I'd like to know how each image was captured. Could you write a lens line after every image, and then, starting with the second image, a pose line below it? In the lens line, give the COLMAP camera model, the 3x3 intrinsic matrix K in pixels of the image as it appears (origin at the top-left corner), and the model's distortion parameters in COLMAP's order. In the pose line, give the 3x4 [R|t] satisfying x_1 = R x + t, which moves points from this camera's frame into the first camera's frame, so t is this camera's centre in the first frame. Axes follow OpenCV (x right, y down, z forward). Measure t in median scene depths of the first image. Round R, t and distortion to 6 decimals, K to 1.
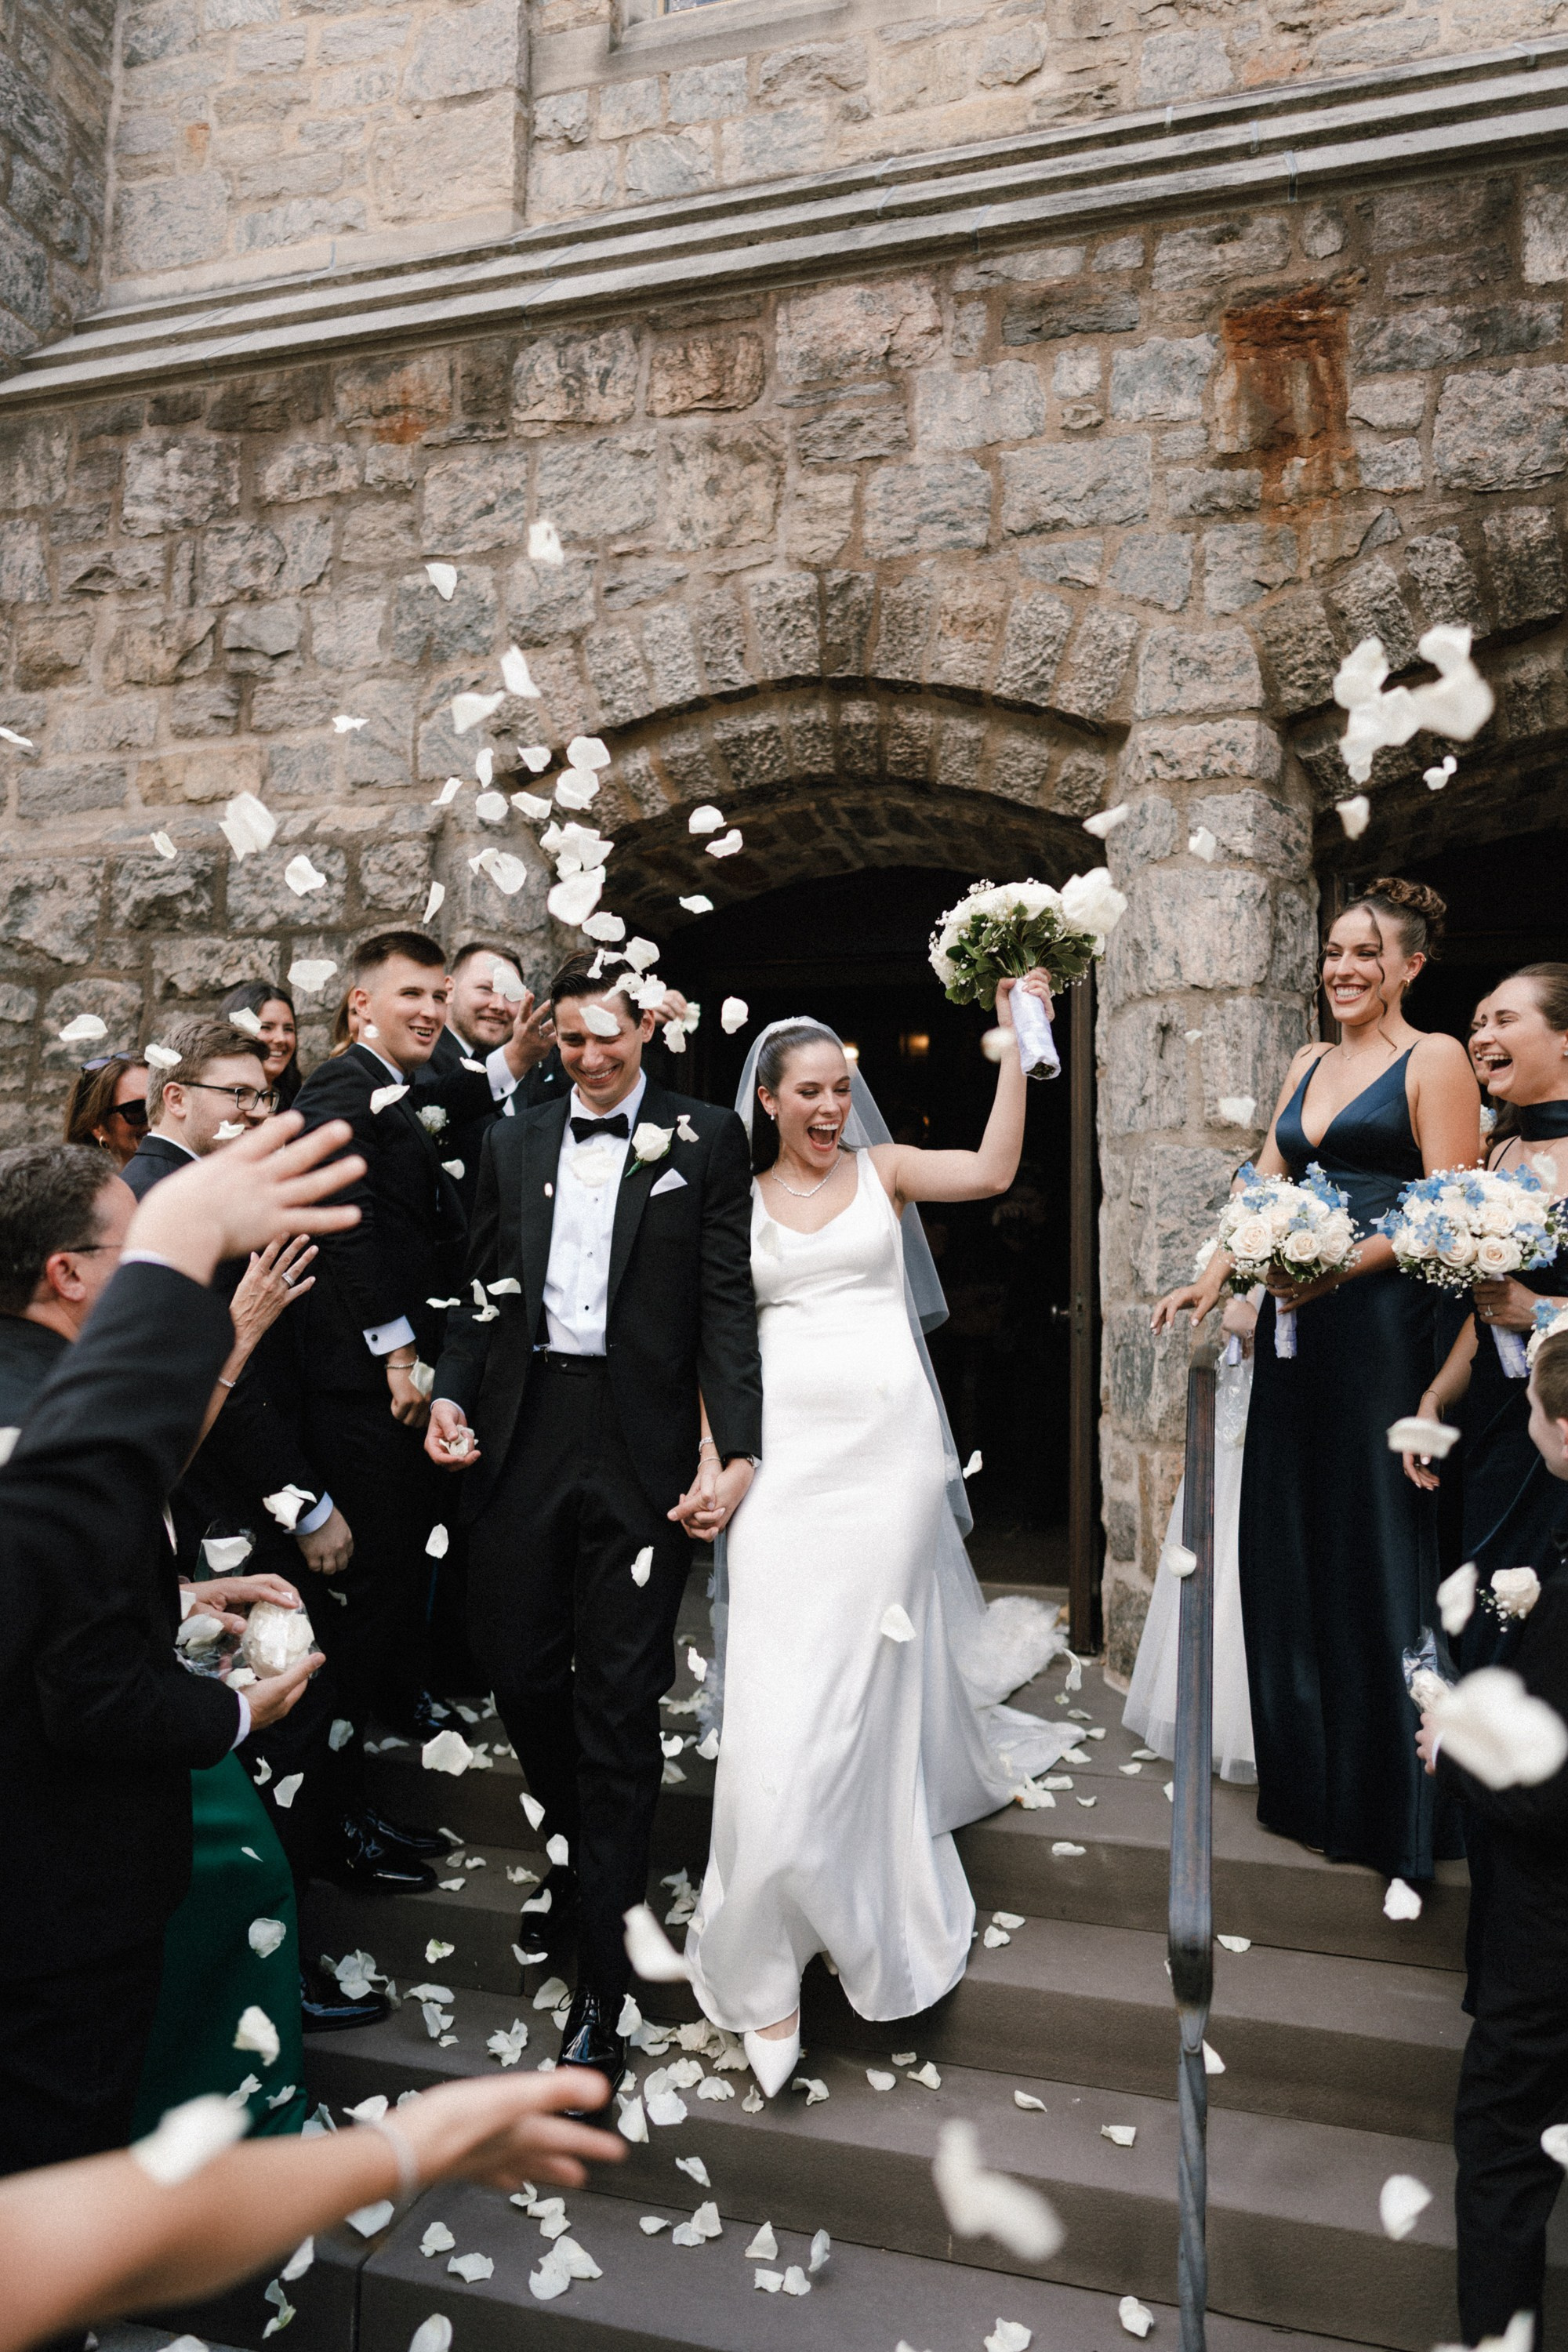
lens RADIAL K [[1546.0, 0, 774.2], [0, 1546.0, 1168.5], [0, 0, 1]] dist [-0.003530, 0.003074]
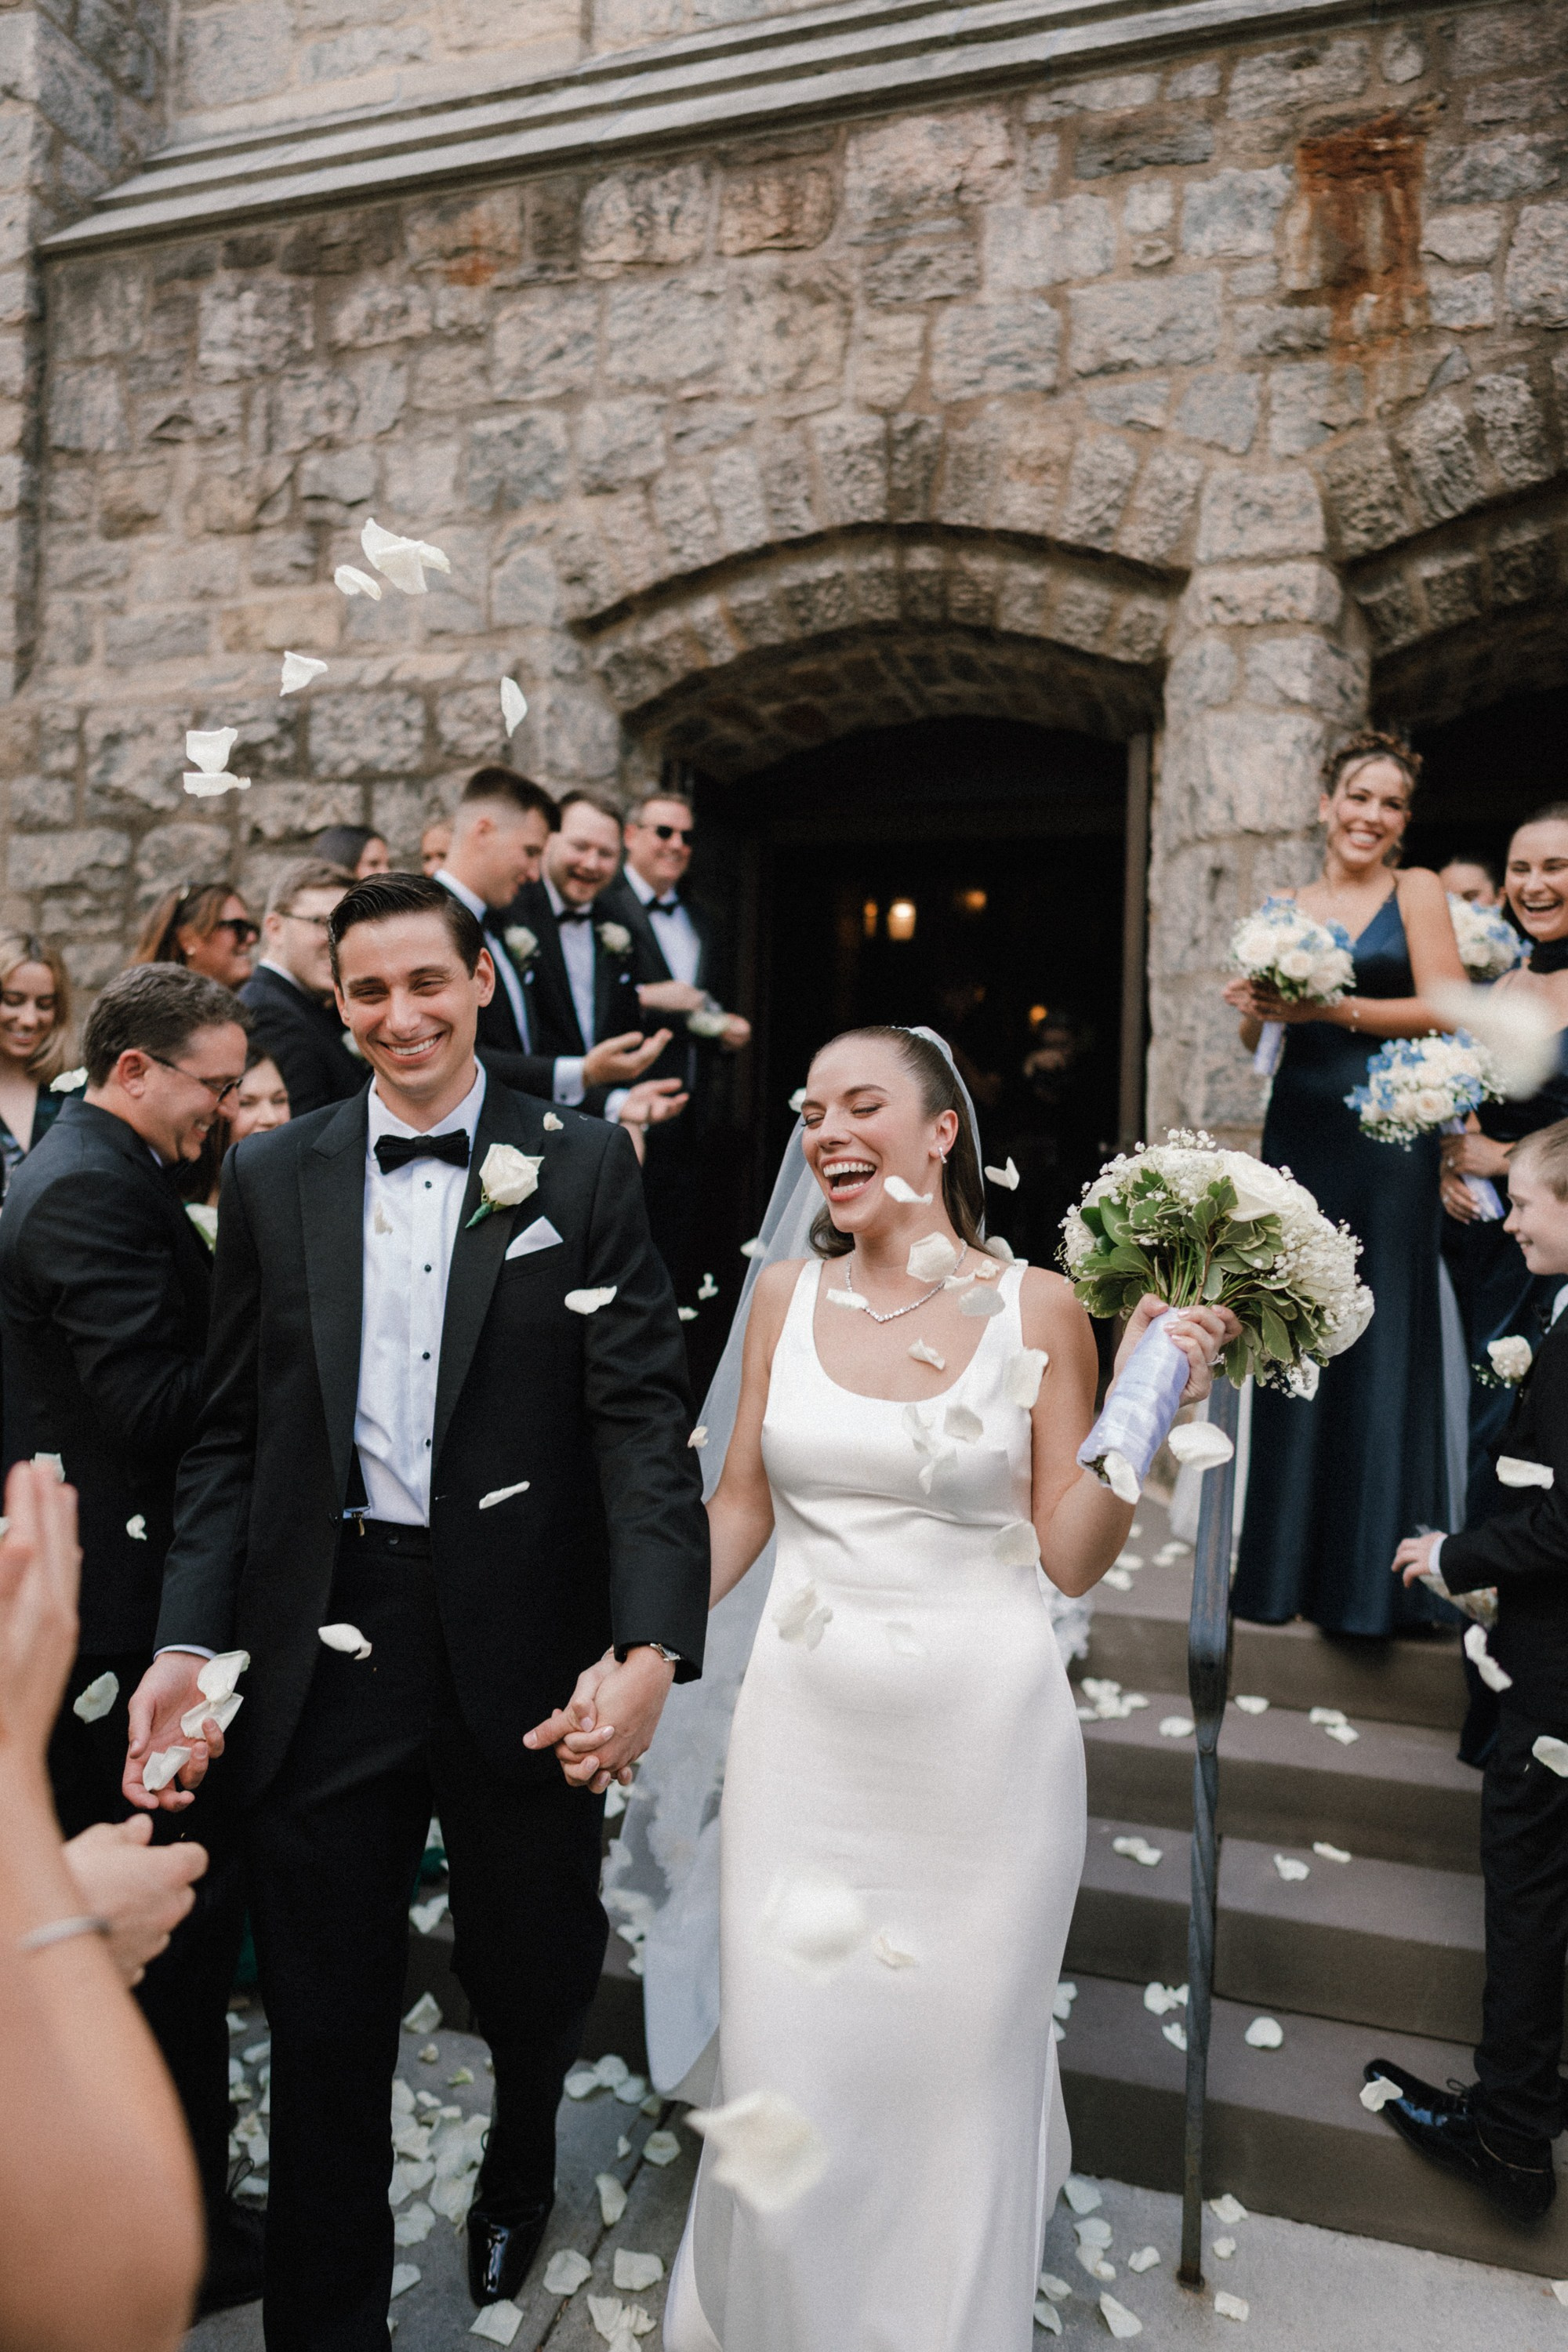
lens RADIAL K [[1546.0, 0, 777.4], [0, 1546.0, 1161.4], [0, 0, 1]] dist [-0.003530, 0.003074]
pose [[0.999494, 0.008948, -0.030538, -0.006820], [-0.006427, 0.996637, 0.081691, 0.017593], [0.031167, -0.081453, 0.996190, -0.047254]]
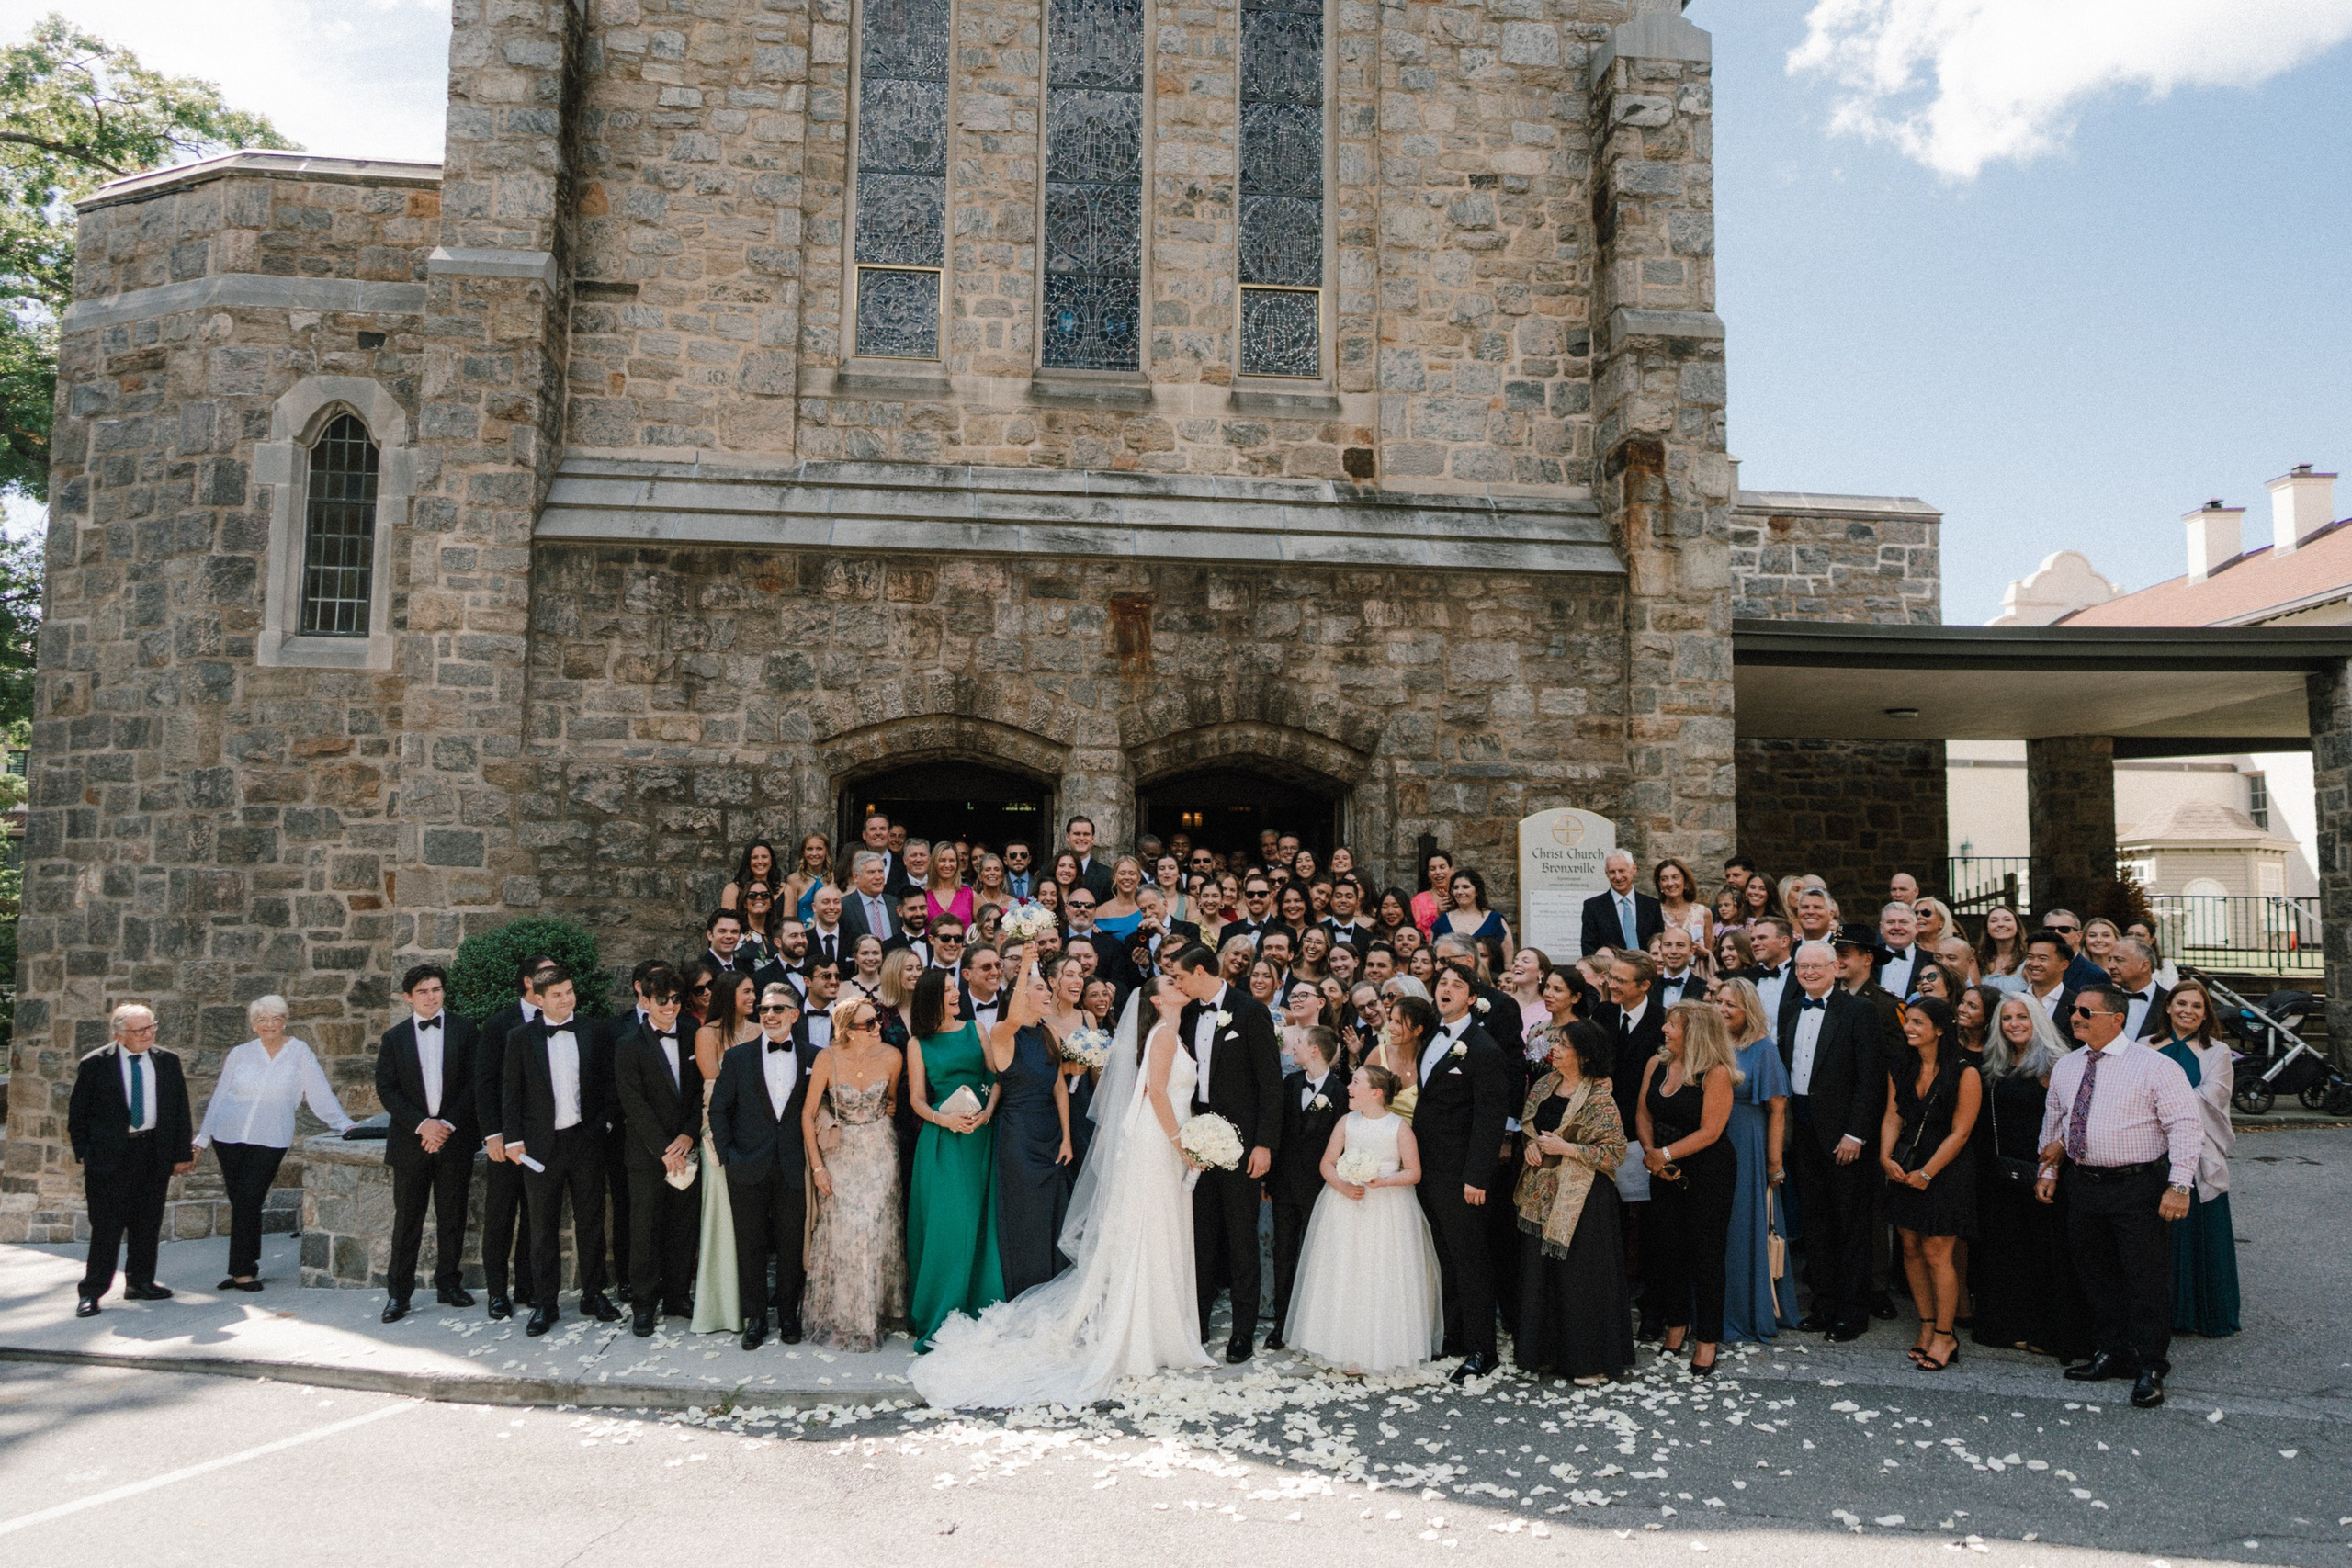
lens RADIAL K [[1545.8, 0, 1147.9], [0, 1545.8, 775.7], [0, 0, 1]] dist [-0.003530, 0.003074]
pose [[0.931687, 0.020710, 0.362670, -0.583449], [-0.022453, 0.999748, 0.000589, -0.220763], [-0.362566, -0.008692, 0.931917, -1.459172]]
